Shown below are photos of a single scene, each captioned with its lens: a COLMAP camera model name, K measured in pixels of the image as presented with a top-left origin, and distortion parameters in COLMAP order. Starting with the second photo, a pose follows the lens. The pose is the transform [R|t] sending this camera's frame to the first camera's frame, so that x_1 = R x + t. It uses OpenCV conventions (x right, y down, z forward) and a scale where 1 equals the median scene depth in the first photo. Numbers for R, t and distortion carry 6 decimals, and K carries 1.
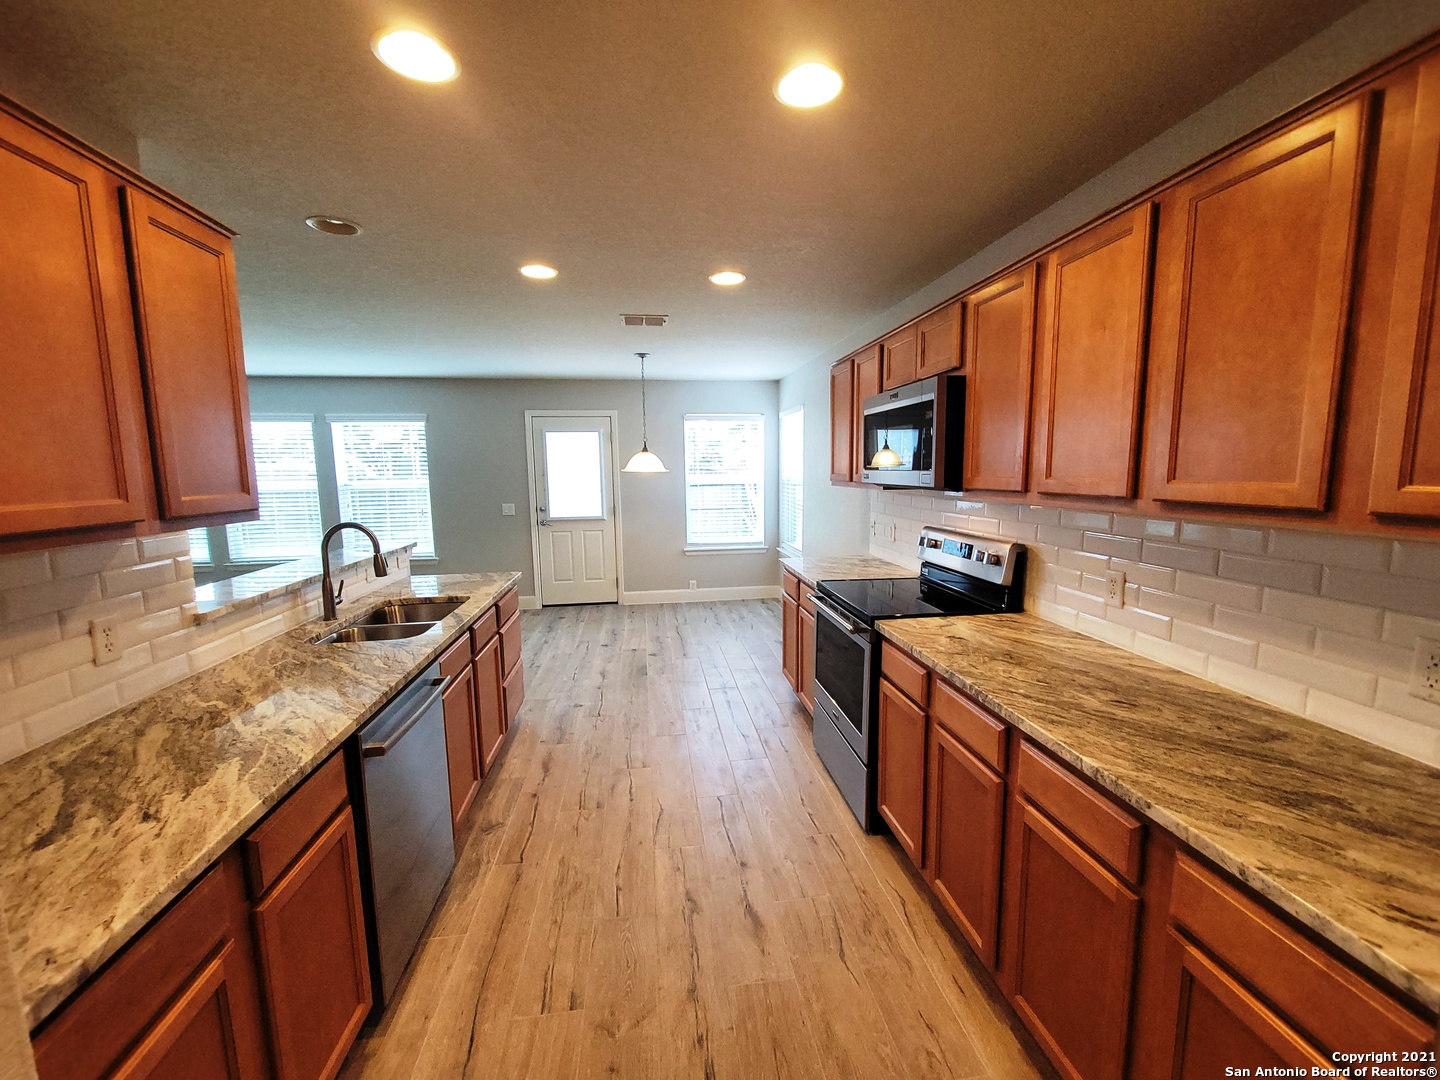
lens RADIAL K [[587.8, 0, 723.3], [0, 587.8, 545.4], [0, 0, 1]] dist [0.003546, -0.003899]
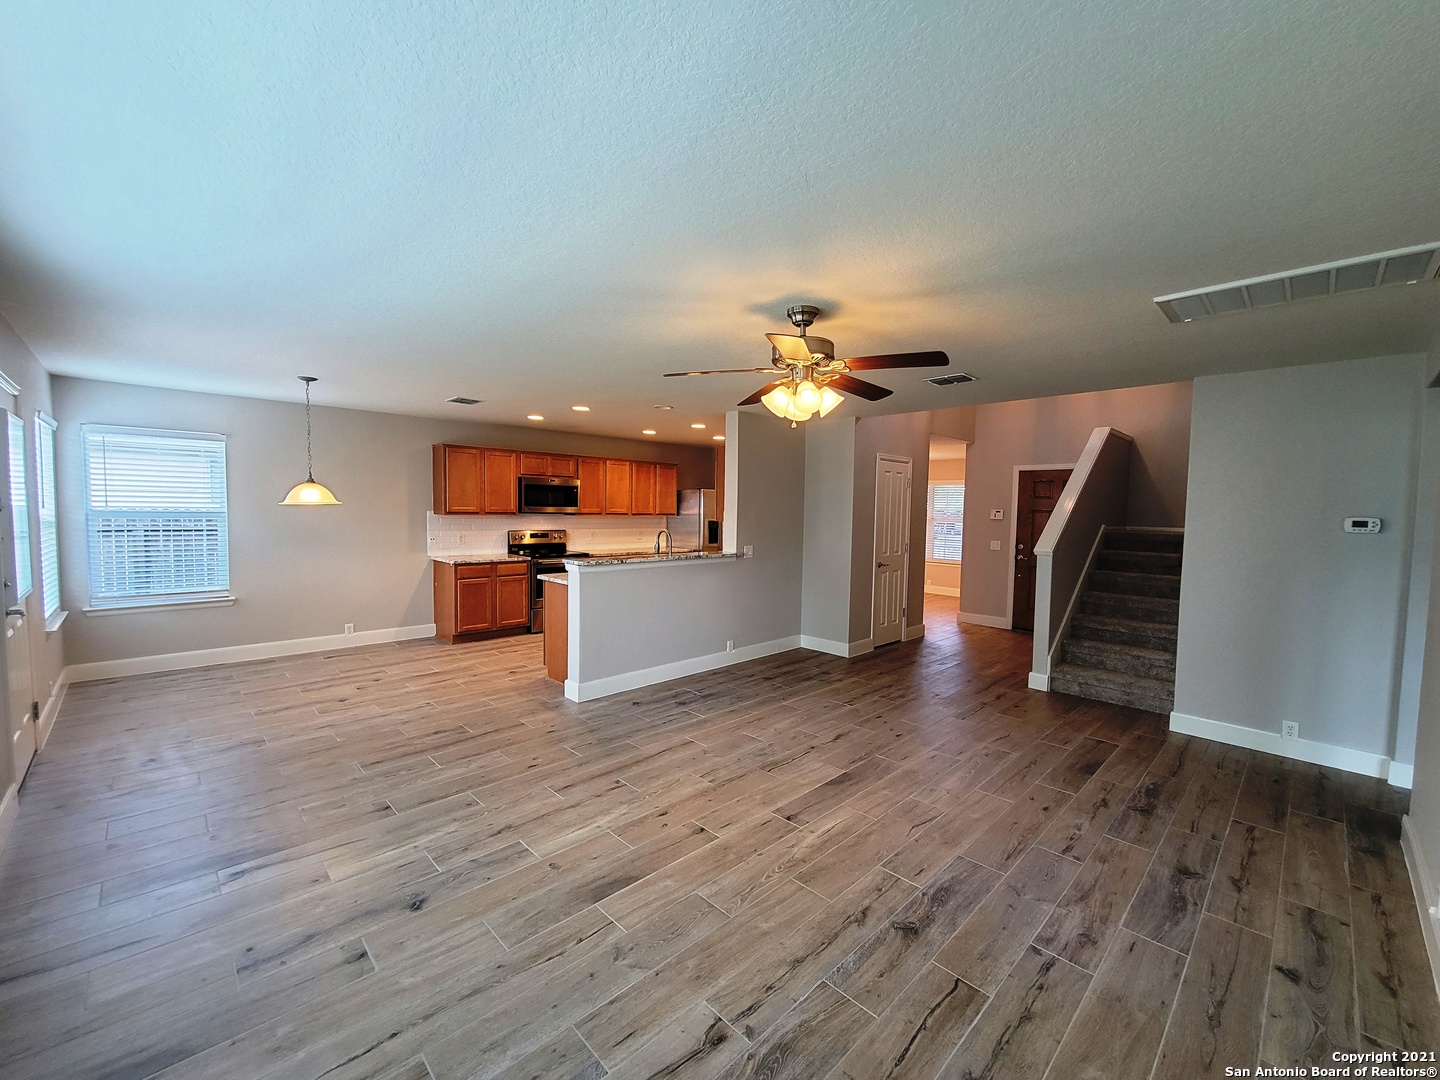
lens RADIAL K [[587.8, 0, 727.3], [0, 587.8, 542.1], [0, 0, 1]] dist [0.003546, -0.003899]
pose [[-0.598833, -0.043622, 0.799685, -1.015336], [0.094397, 0.987711, 0.124567, -0.097850], [-0.795292, 0.150083, -0.587355, 0.835877]]
